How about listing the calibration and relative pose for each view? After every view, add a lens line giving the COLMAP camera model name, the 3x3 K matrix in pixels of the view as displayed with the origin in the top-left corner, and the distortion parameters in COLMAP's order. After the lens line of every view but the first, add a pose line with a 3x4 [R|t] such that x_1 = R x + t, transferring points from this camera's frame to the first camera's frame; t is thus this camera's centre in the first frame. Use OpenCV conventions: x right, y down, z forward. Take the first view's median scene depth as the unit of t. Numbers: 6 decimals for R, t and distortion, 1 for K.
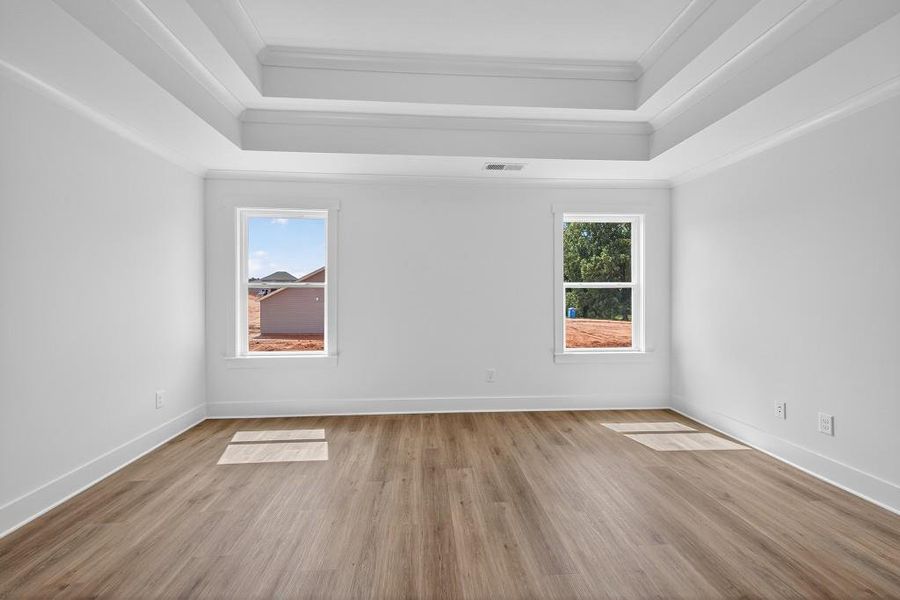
lens RADIAL K [[380.3, 0, 449.3], [0, 380.3, 295.8], [0, 0, 1]] dist [0.005372, 0.000054]
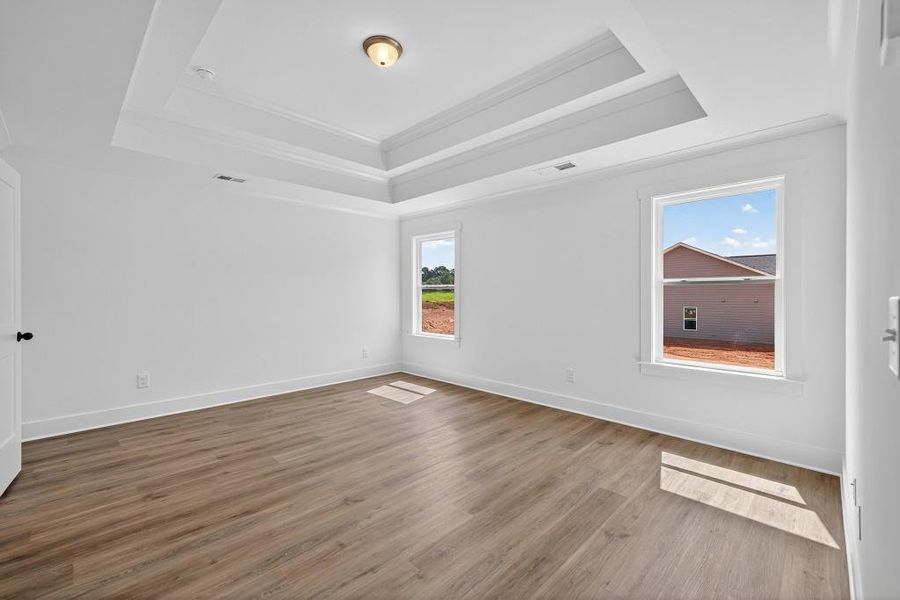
lens RADIAL K [[381.9, 0, 441.4], [0, 381.9, 296.8], [0, 0, 1]] dist [0.001082, 0.000094]
pose [[0.643154, 0.006227, -0.765711, 0.742917], [-0.002978, 0.999980, 0.005631, -0.000302], [0.765731, -0.001341, 0.643160, 0.111417]]
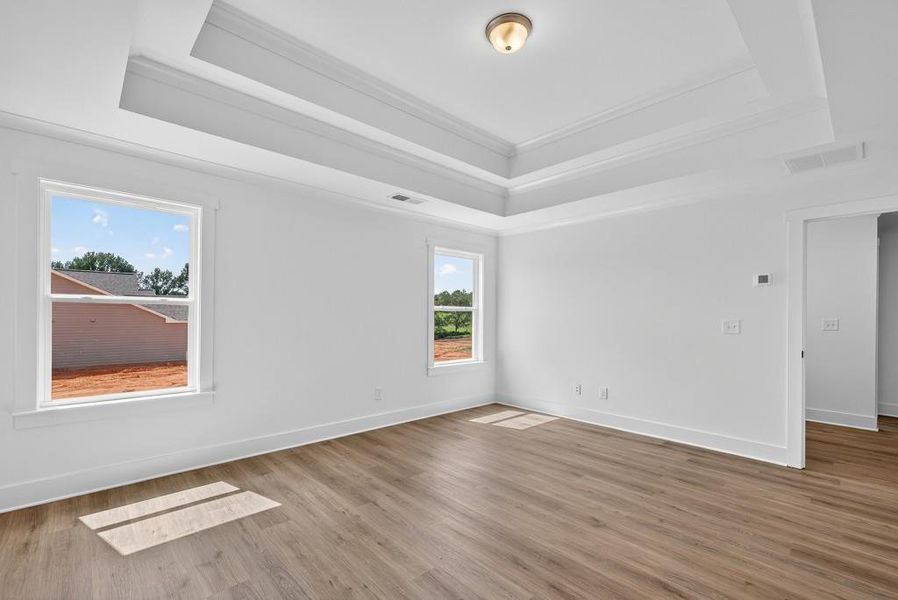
lens RADIAL K [[394.3, 0, 451.7], [0, 394.3, 310.5], [0, 0, 1]] dist [0.013458, -0.000239]
pose [[0.776111, 0.015547, 0.630404, -0.477469], [-0.004952, 0.999815, -0.018560, 0.002862], [-0.630576, 0.011283, 0.776045, 0.038451]]
